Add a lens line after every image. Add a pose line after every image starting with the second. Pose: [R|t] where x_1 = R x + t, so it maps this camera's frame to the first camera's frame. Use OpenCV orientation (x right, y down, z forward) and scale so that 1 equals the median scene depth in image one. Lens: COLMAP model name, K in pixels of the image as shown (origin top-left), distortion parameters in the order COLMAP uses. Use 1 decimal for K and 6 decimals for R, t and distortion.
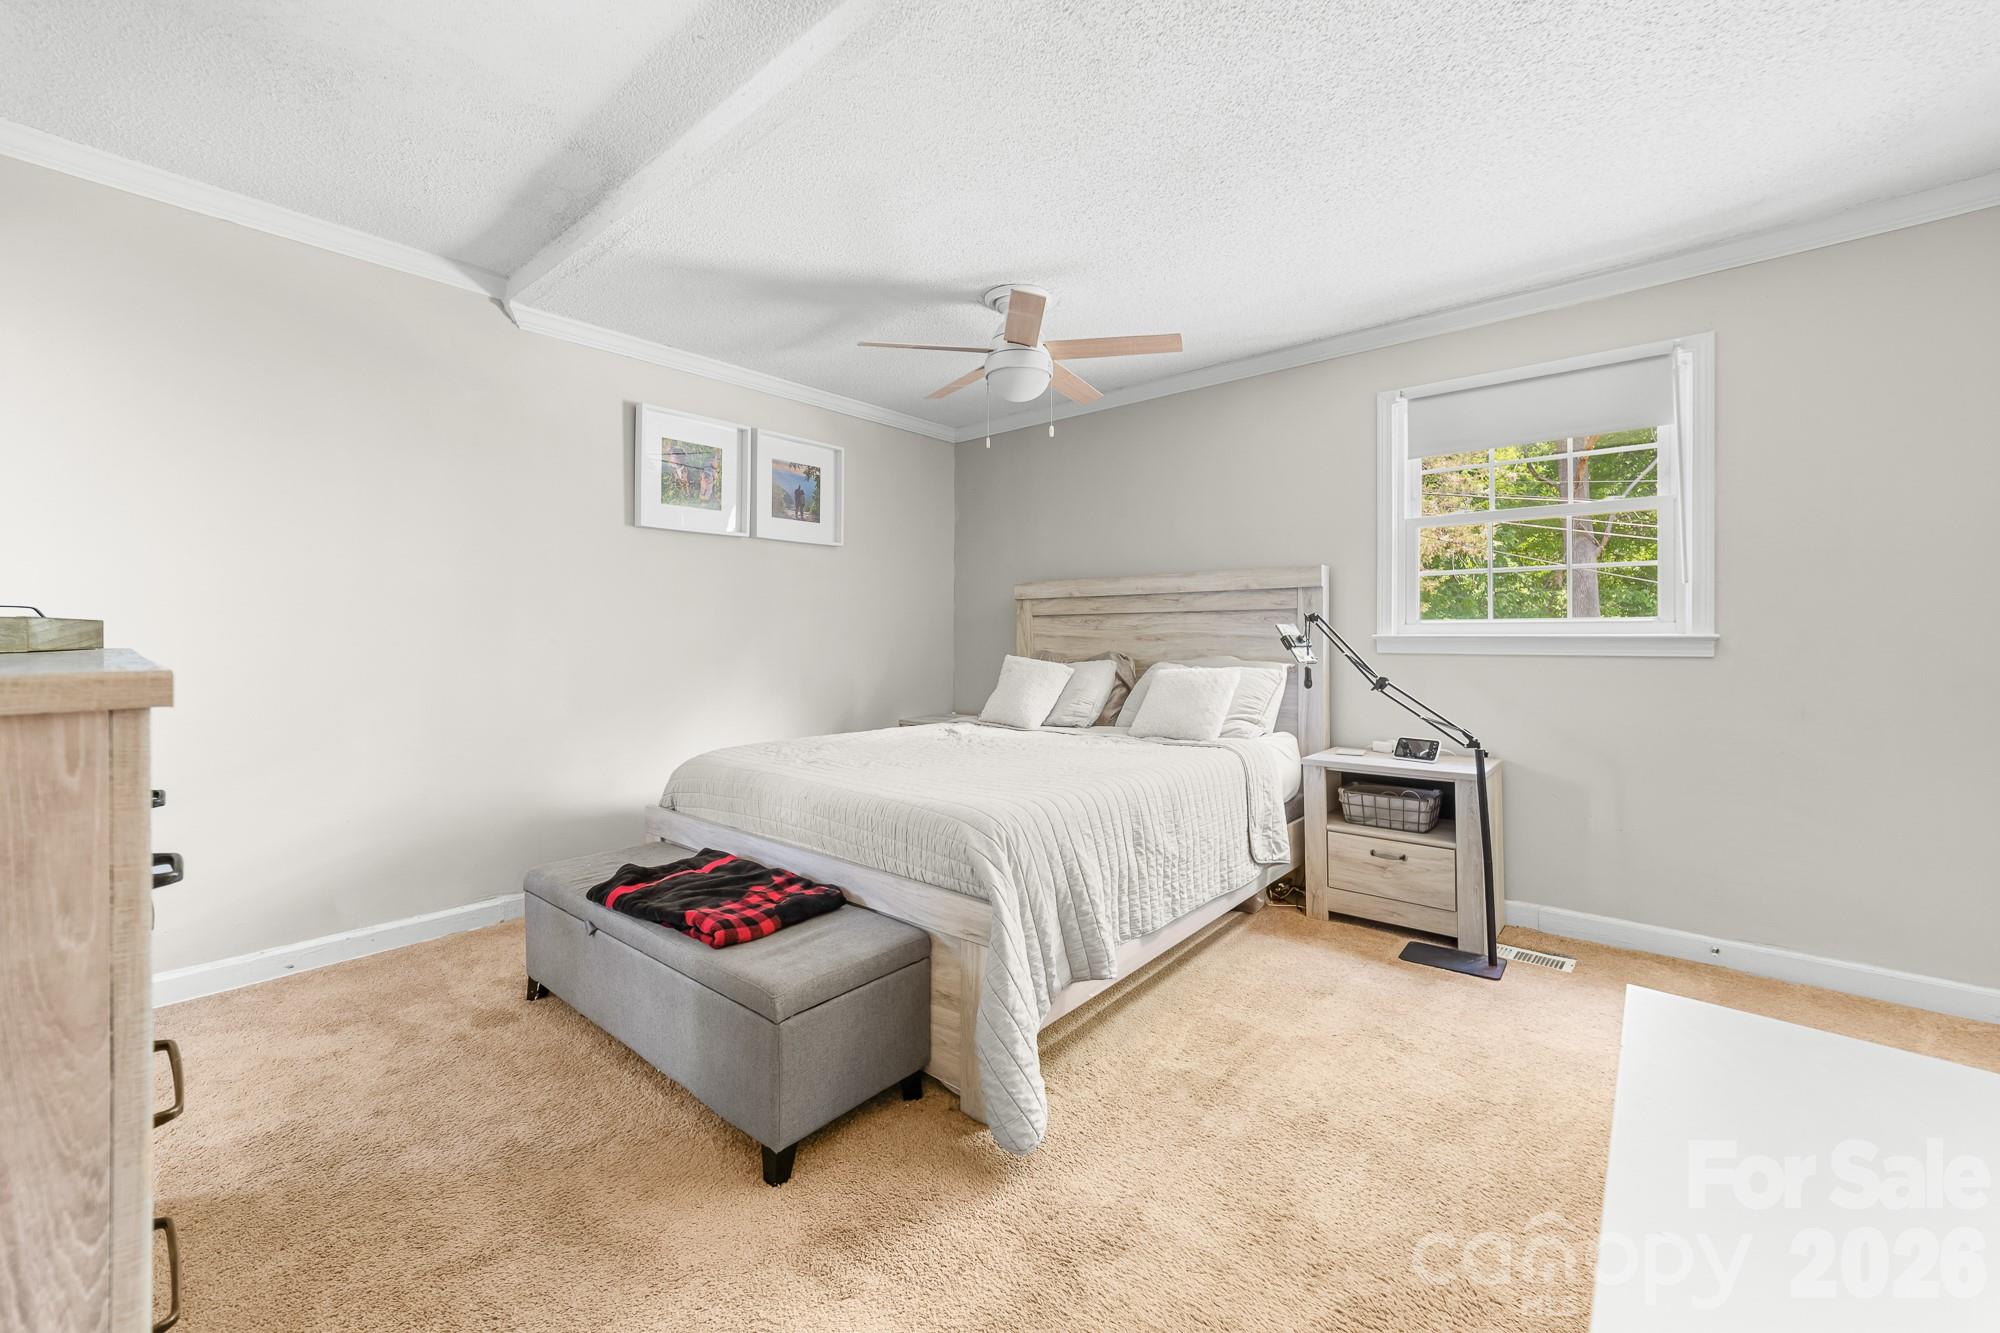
lens RADIAL K [[795.4, 0, 986.1], [0, 795.4, 639.2], [0, 0, 1]] dist [-0.001185, 0.000109]
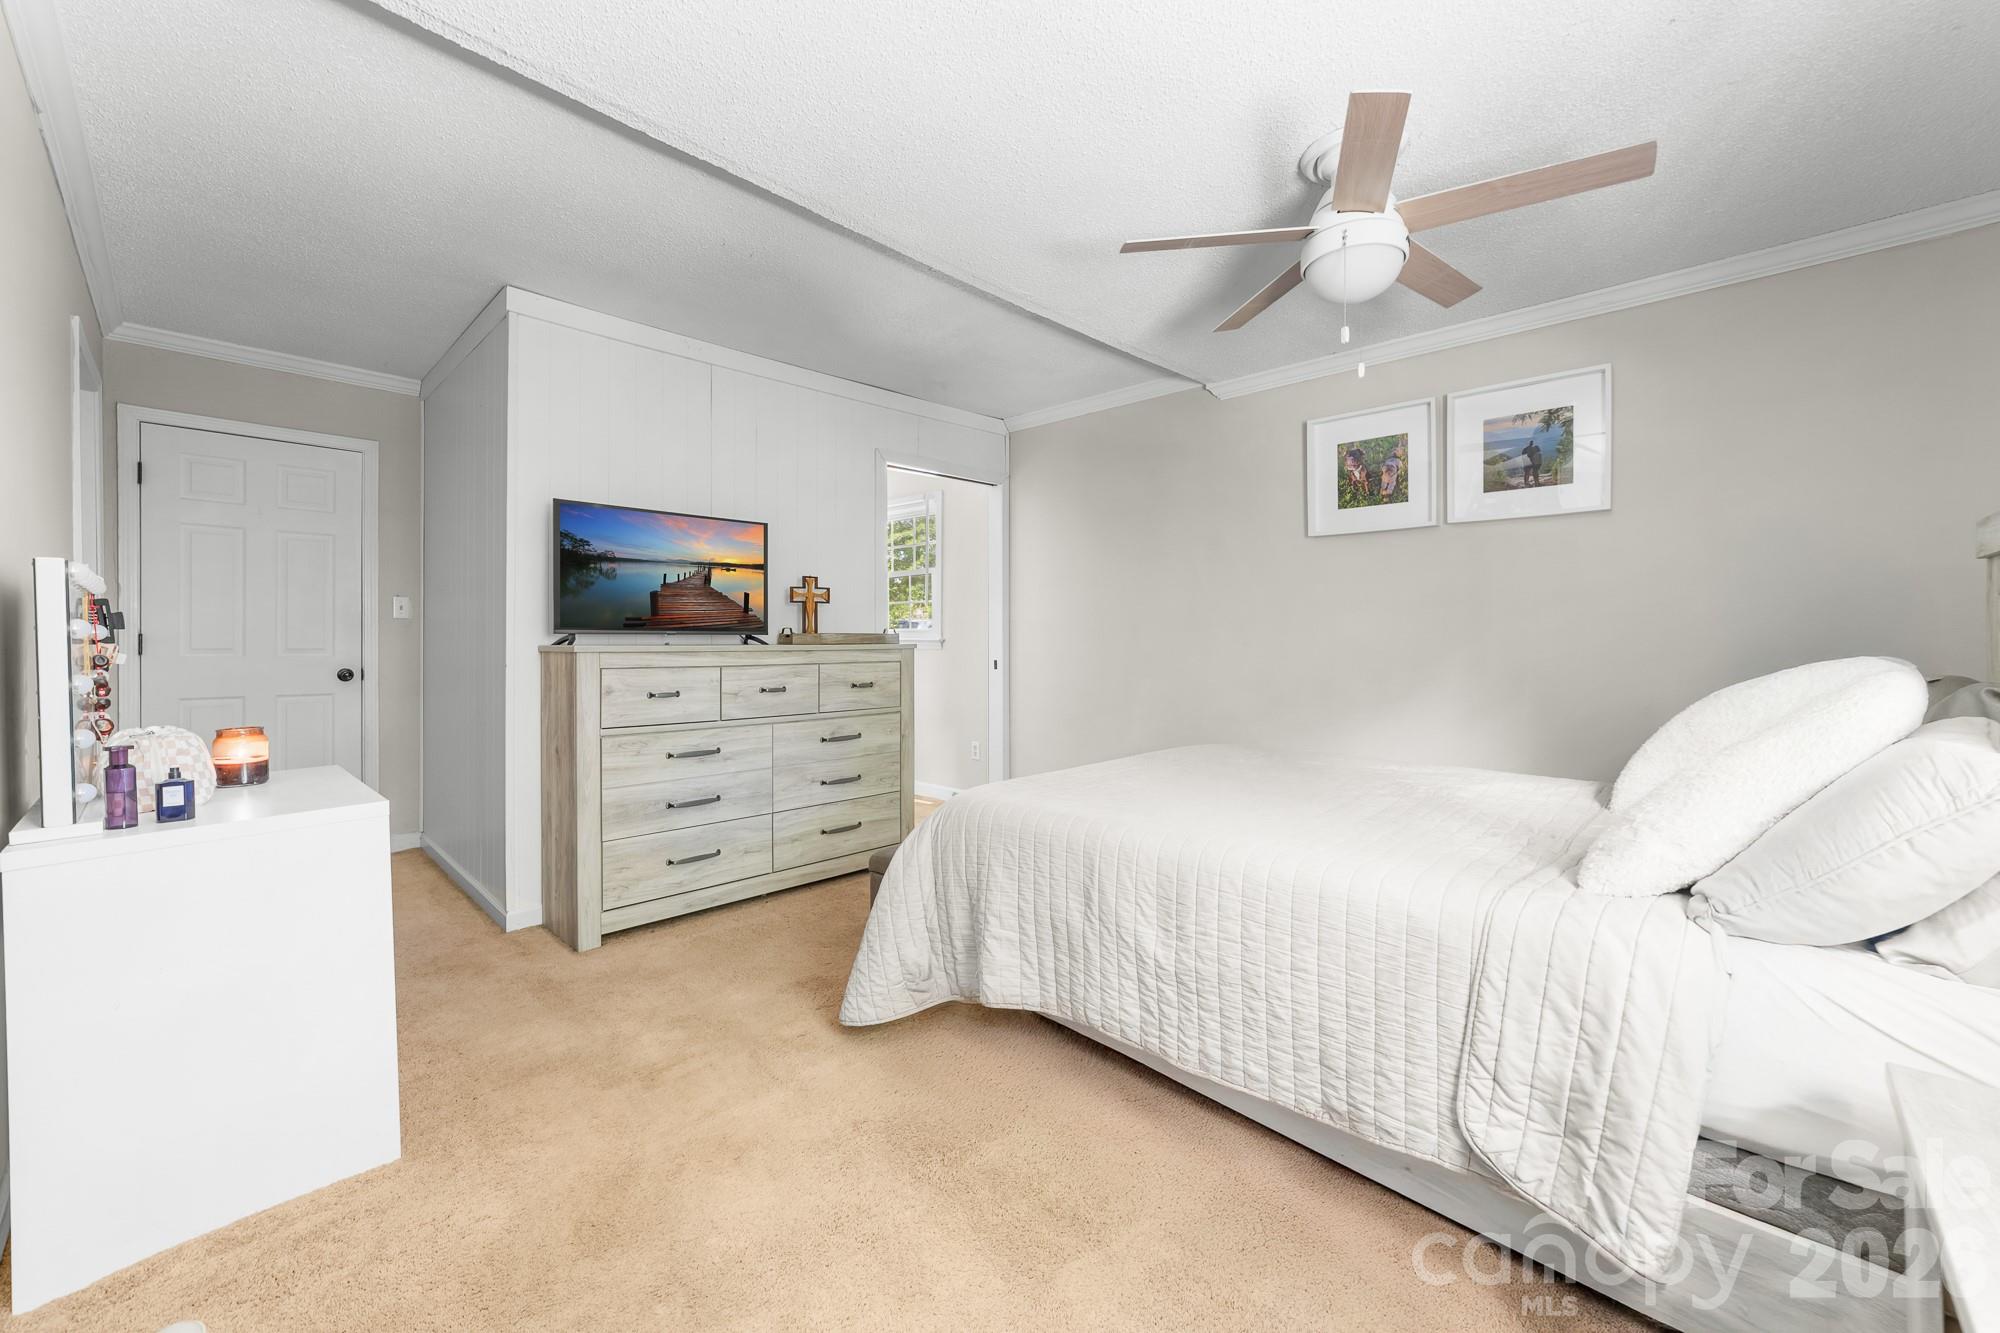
lens RADIAL K [[795.4, 0, 986.1], [0, 795.4, 639.2], [0, 0, 1]] dist [-0.001185, 0.000109]
pose [[-0.063275, 0.005153, -0.997983, 0.610598], [-0.008745, 0.999945, 0.005717, -0.006297], [0.997958, 0.009089, -0.063226, 0.591774]]
